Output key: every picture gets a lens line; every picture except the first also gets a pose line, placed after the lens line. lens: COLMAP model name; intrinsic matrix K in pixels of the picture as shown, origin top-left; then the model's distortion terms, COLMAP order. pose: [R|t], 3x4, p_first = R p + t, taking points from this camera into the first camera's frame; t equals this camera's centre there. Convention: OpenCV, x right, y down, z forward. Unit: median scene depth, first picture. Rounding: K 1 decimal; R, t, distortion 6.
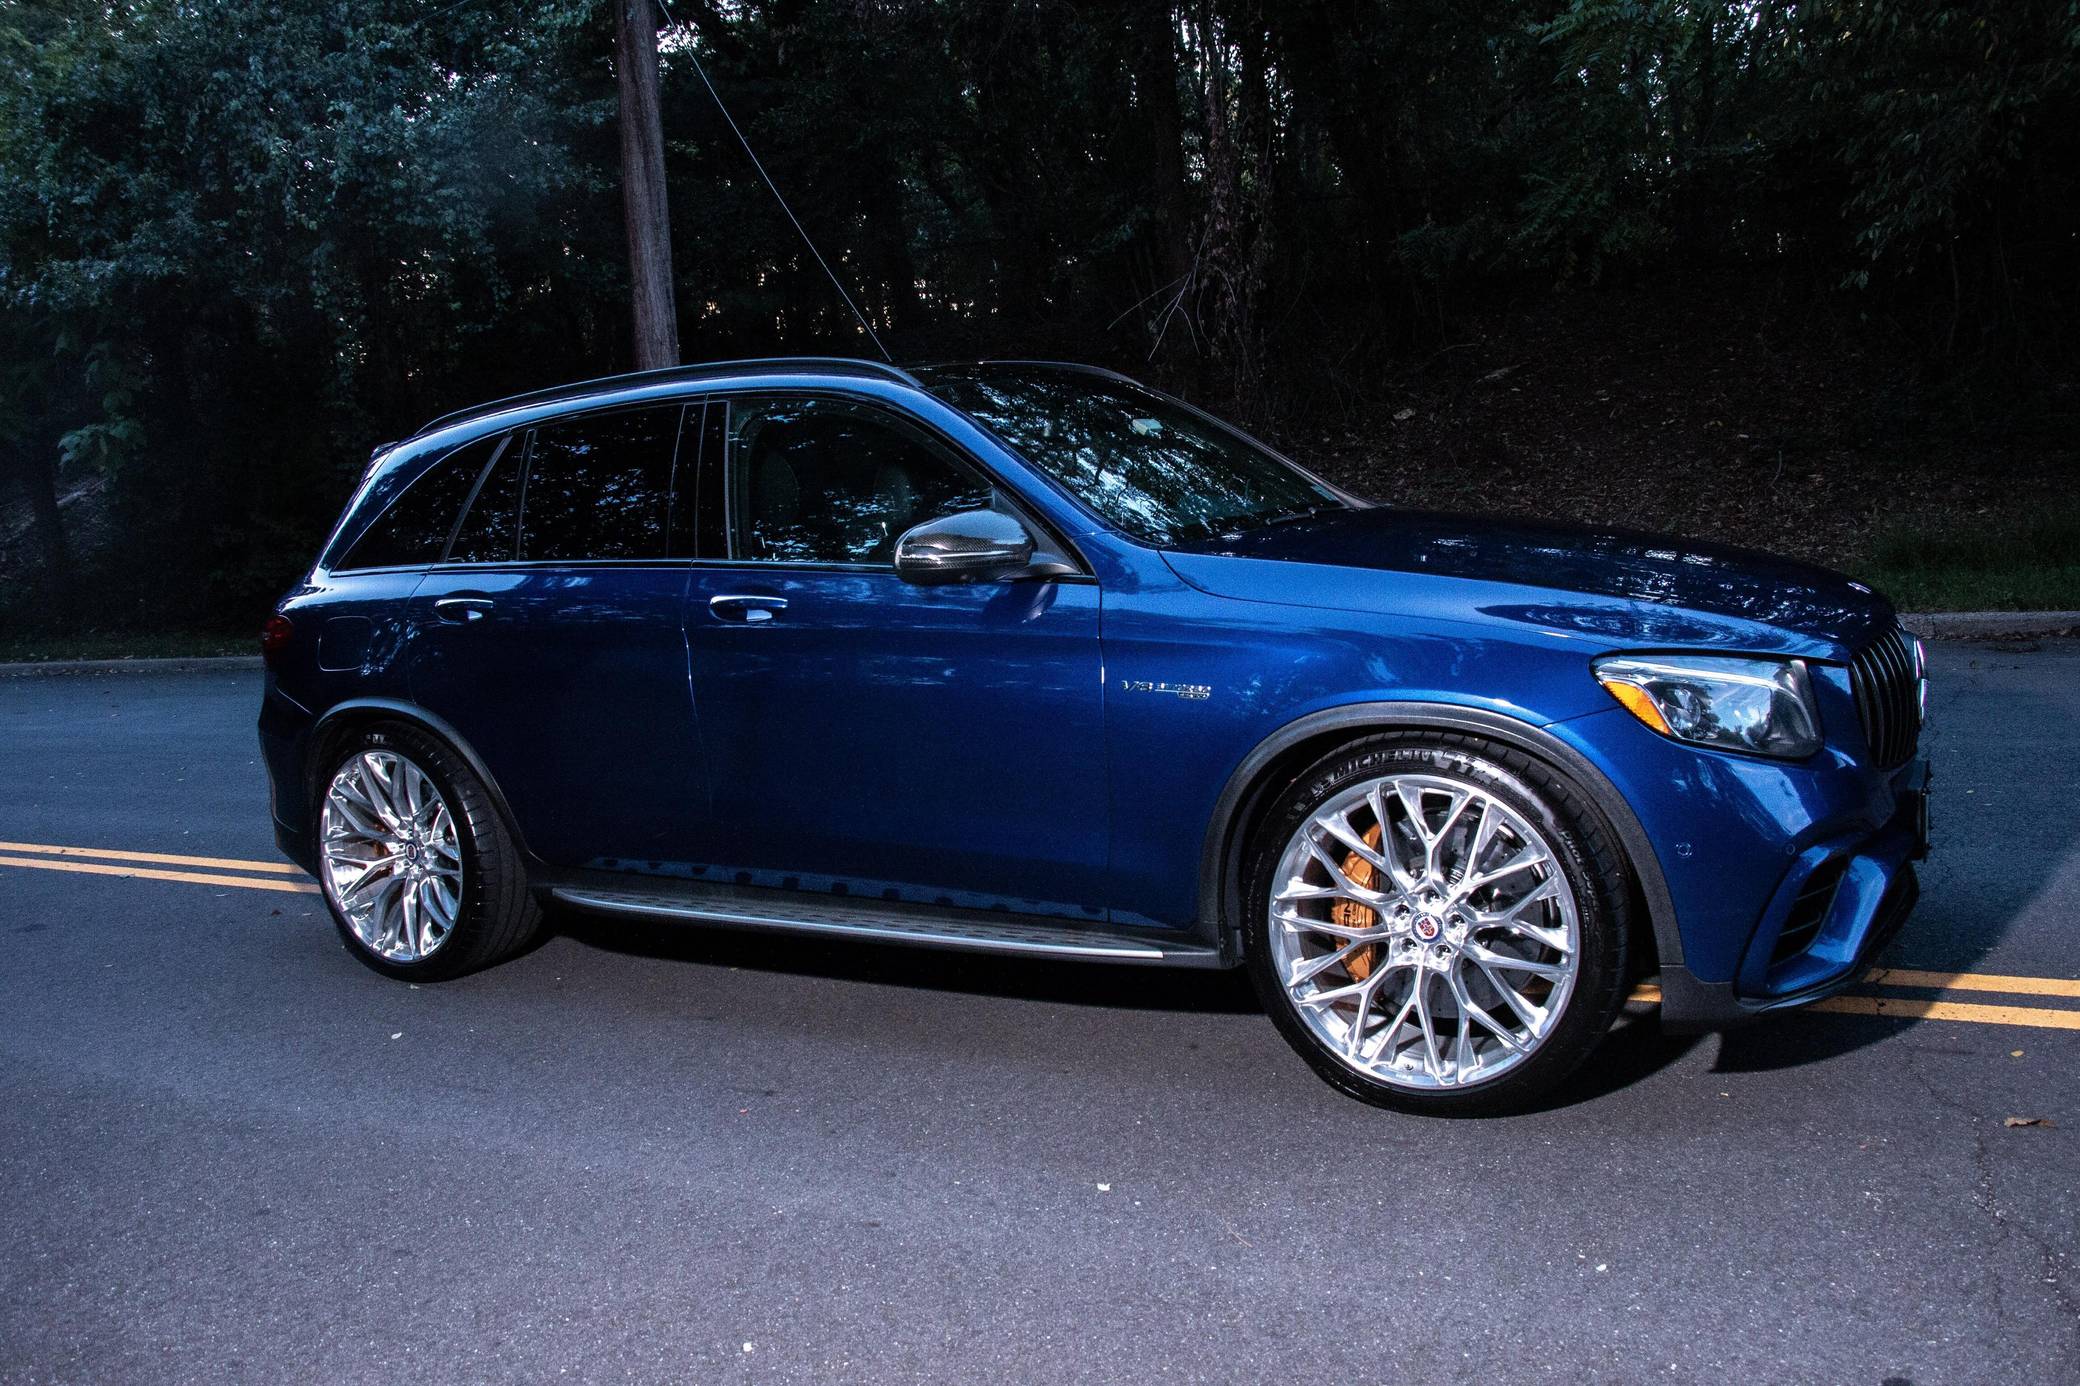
lens RADIAL K [[1721.0, 0, 1052.0], [0, 1721.0, 683.9], [0, 0, 1]] dist [-0.185978, 0.174566]
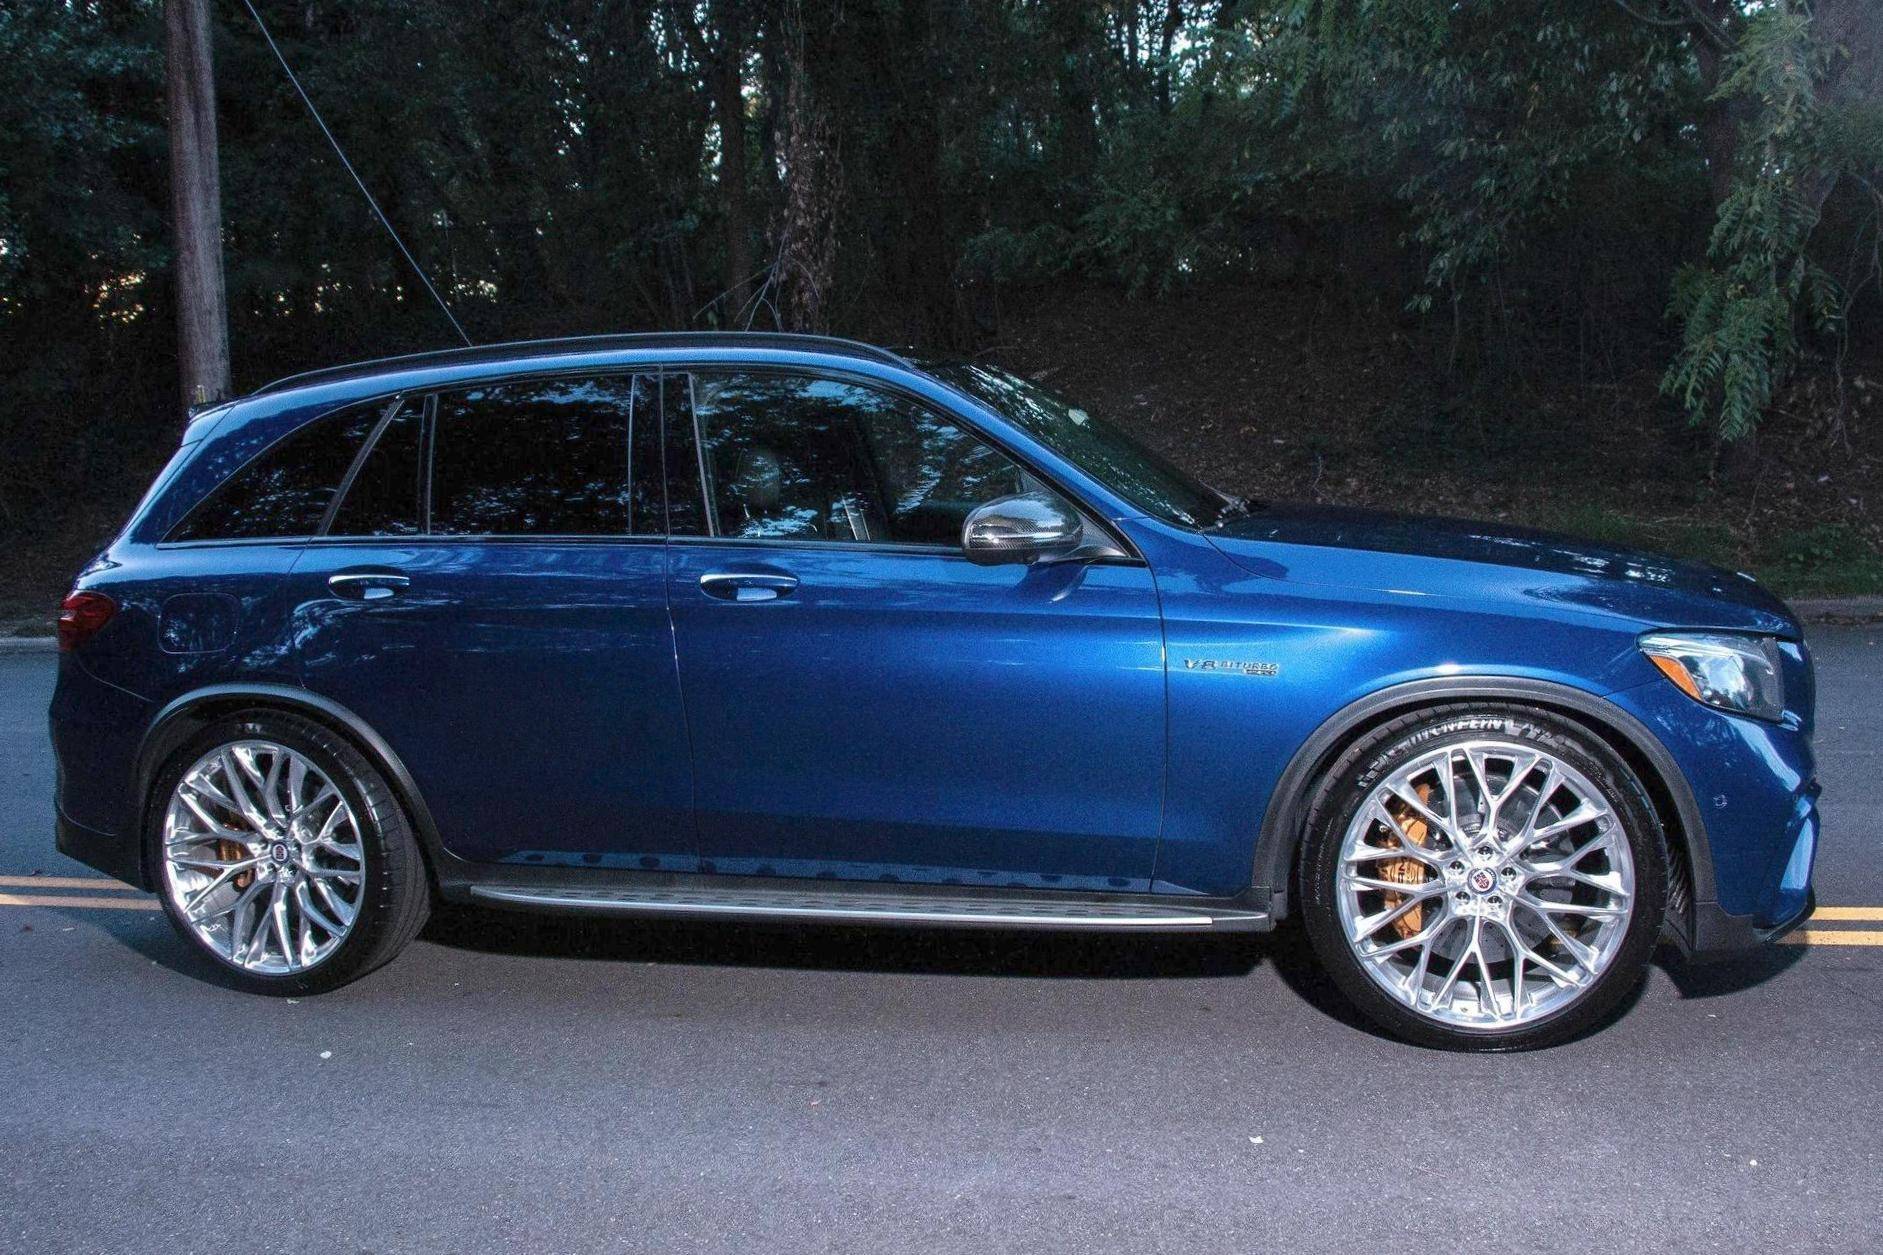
lens RADIAL K [[1718.0, 0, 941.5], [0, 1718.0, 627.5], [0, 0, 1]] dist [-0.186373, 0.172402]
pose [[0.961030, 0.002933, 0.276429, -0.291496], [0.005377, 0.999556, -0.029299, 0.006604], [-0.276392, 0.029644, 0.960588, 0.030649]]
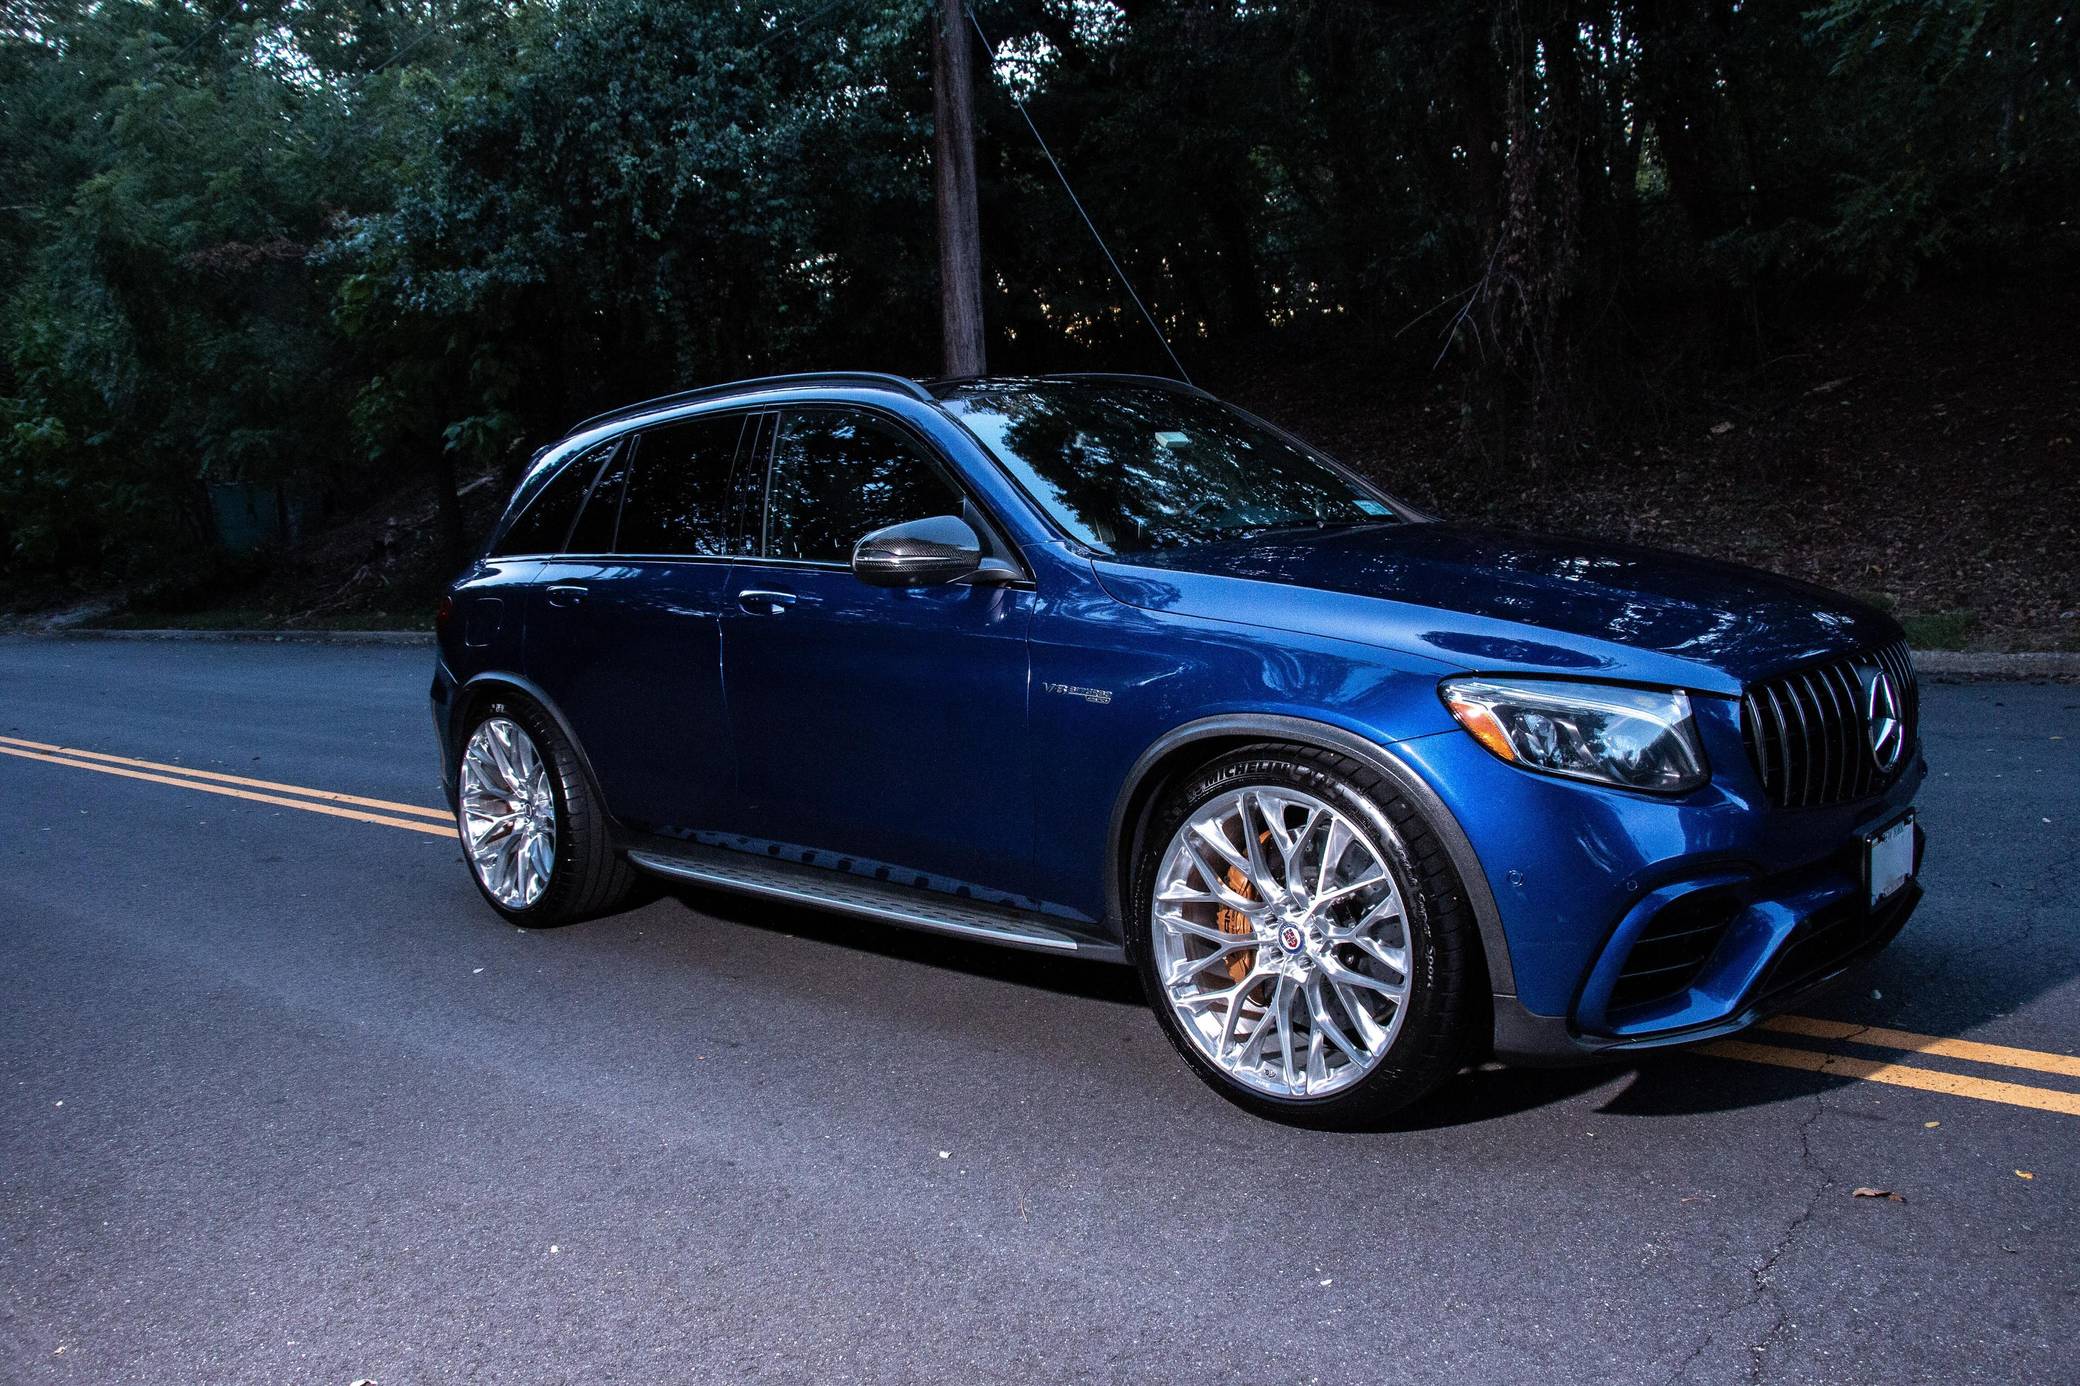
lens RADIAL K [[1721.0, 0, 1052.0], [0, 1721.0, 683.9], [0, 0, 1]] dist [-0.185978, 0.174566]
pose [[0.971980, 0.043775, -0.230952, 0.216614], [-0.044019, 0.999022, 0.004100, -0.004234], [0.230905, 0.006181, 0.972957, -0.016643]]
